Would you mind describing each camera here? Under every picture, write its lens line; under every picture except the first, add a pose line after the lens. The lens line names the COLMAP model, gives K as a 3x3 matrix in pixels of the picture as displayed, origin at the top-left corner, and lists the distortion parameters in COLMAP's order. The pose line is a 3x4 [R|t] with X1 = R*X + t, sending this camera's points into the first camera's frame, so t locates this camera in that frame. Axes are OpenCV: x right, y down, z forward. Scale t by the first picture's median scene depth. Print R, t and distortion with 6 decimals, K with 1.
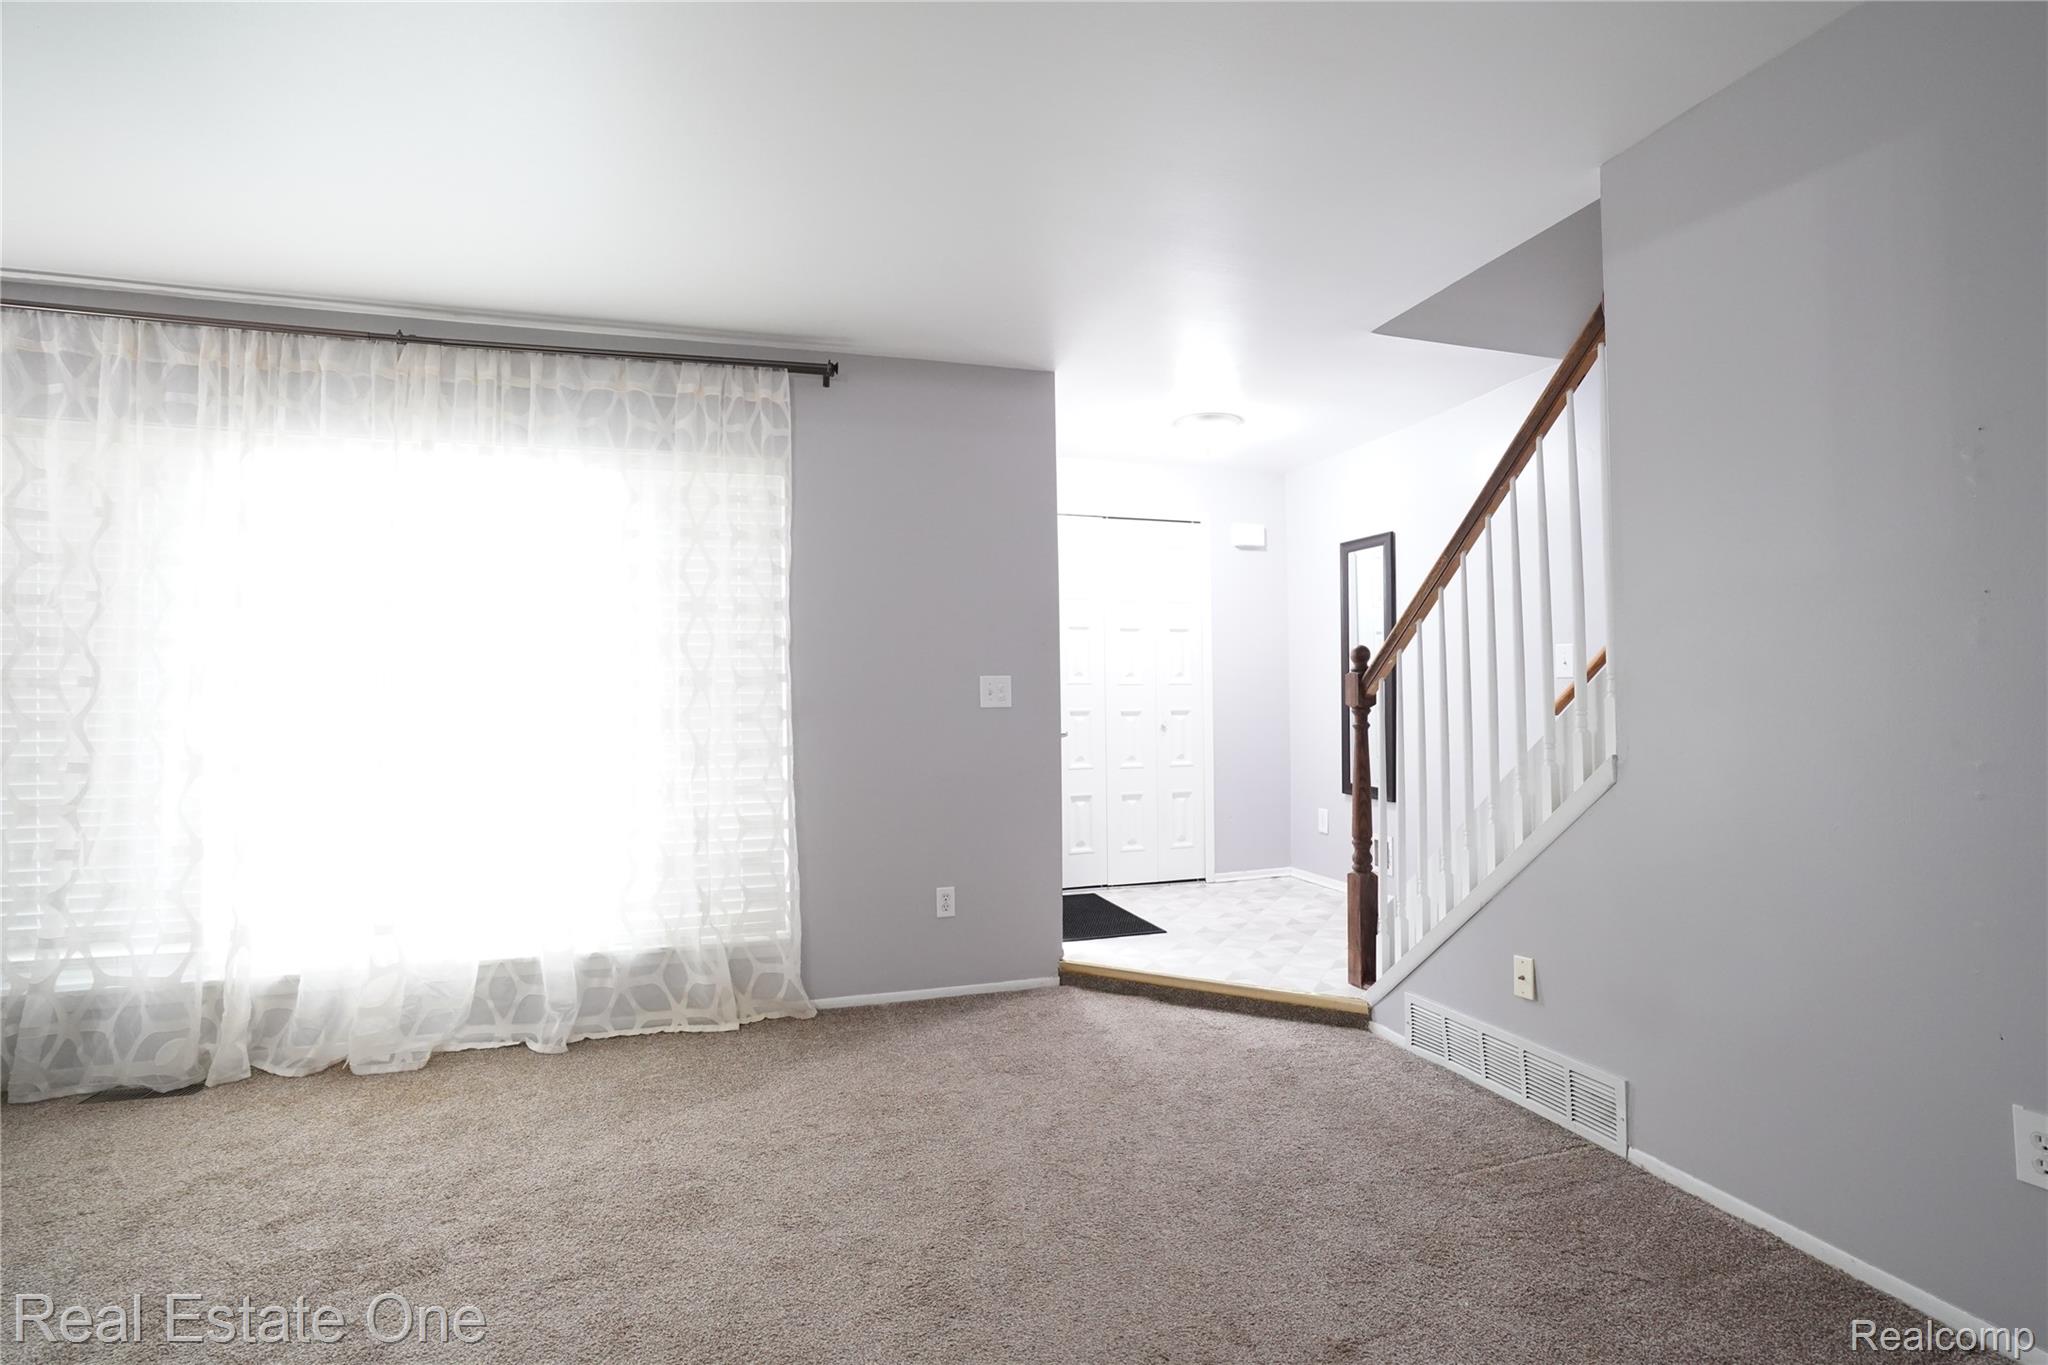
lens RADIAL K [[931.1, 0, 978.3], [0, 931.1, 694.6], [0, 0, 1]] dist [-0.041247, 0.019329]
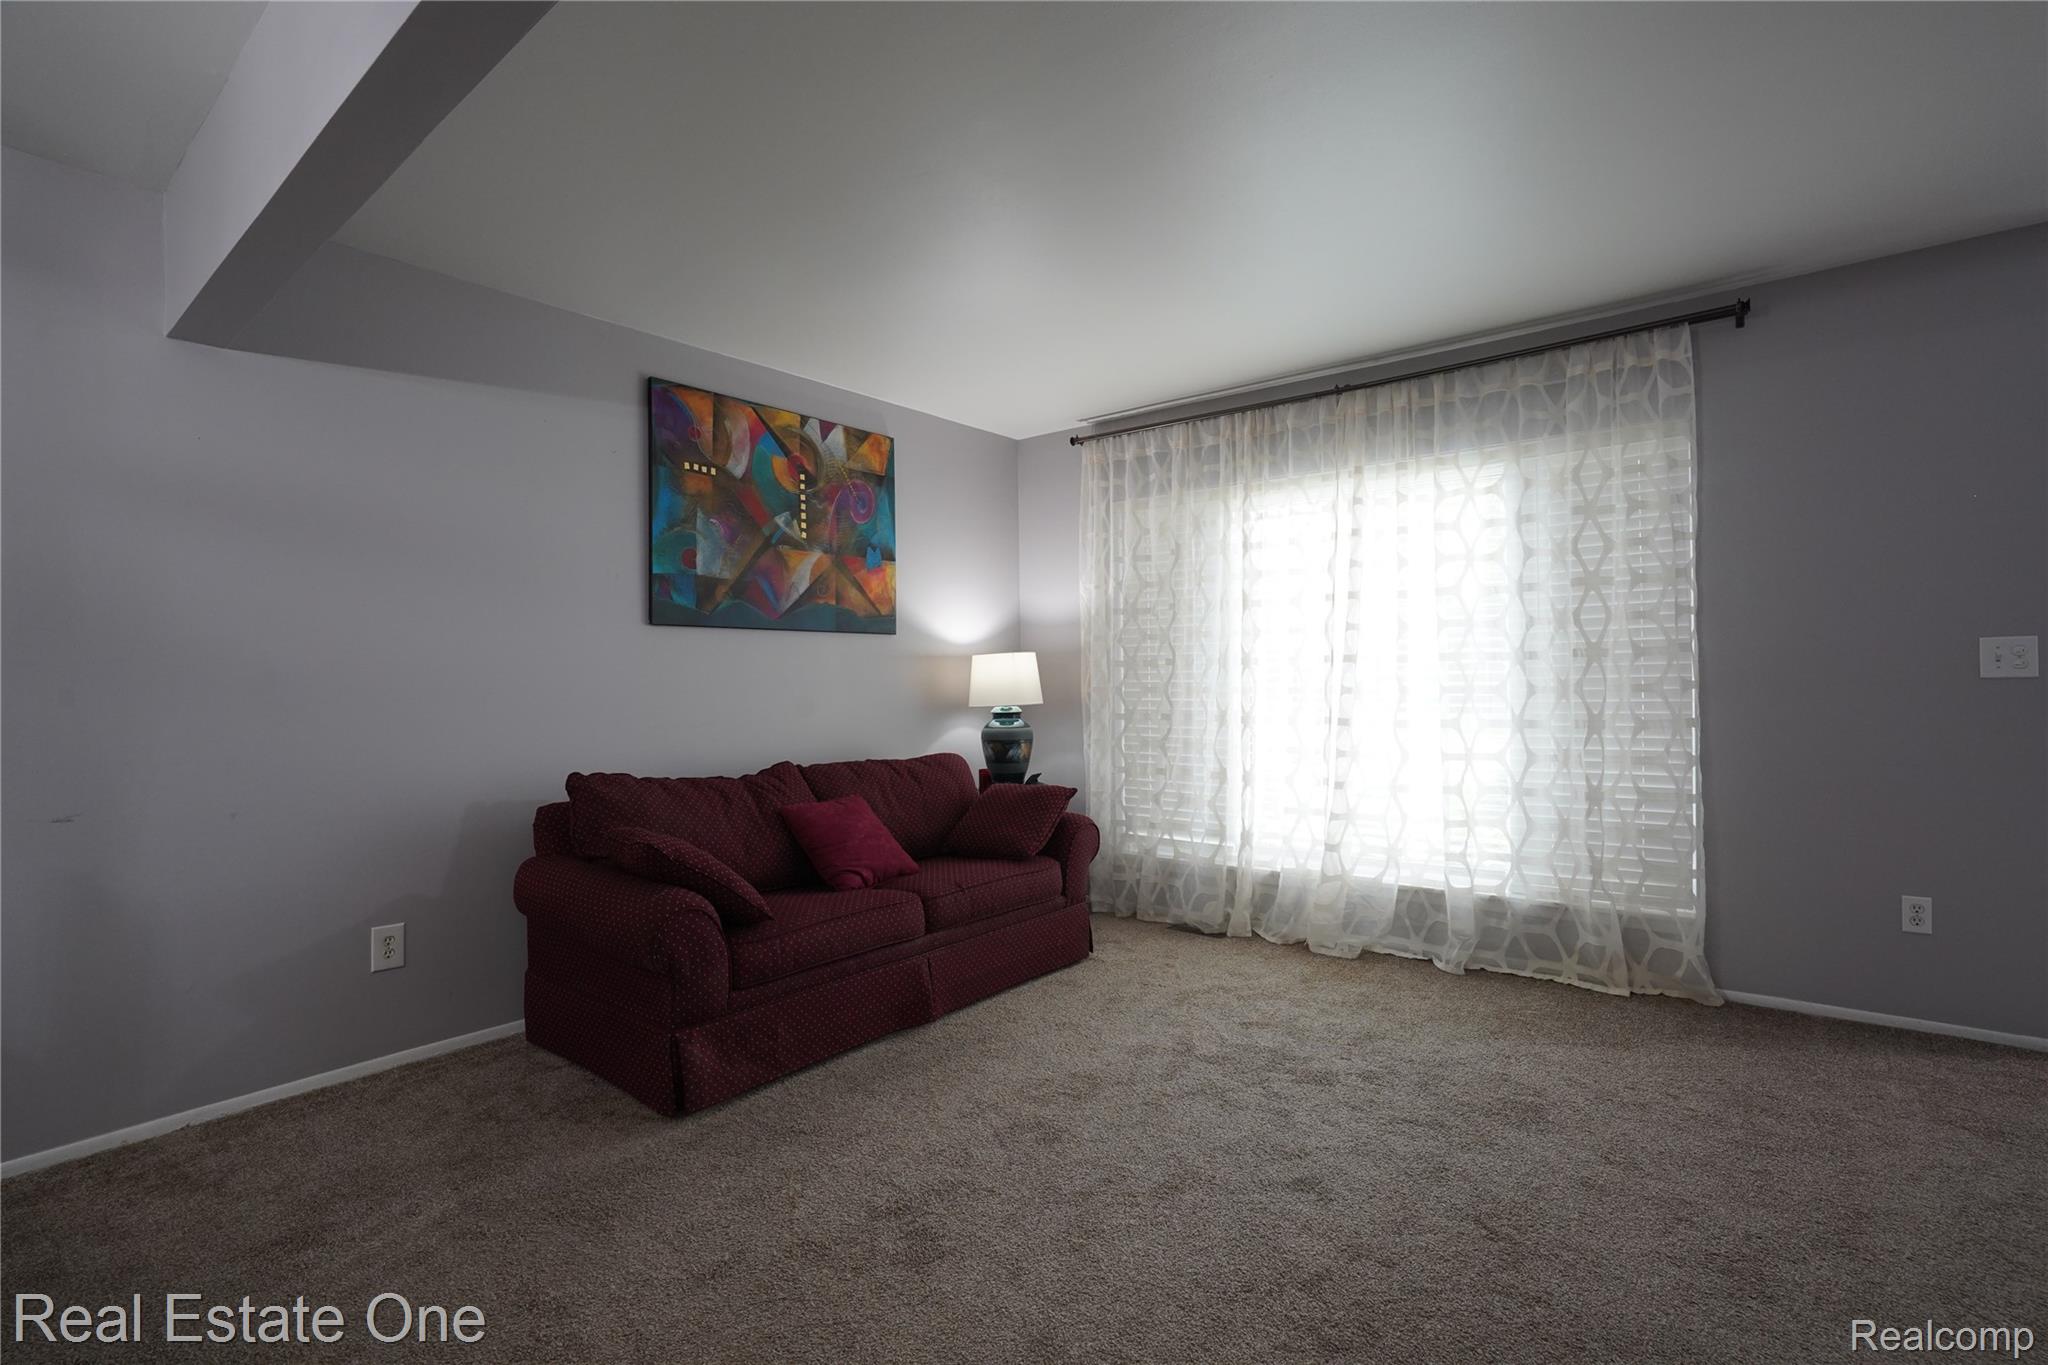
lens RADIAL K [[931.1, 0, 978.3], [0, 931.1, 694.6], [0, 0, 1]] dist [-0.041247, 0.019329]
pose [[0.528574, 0.013860, -0.848774, 0.204698], [0.015519, 0.999542, 0.025986, -0.004992], [0.848745, -0.026908, 0.528117, -0.121255]]
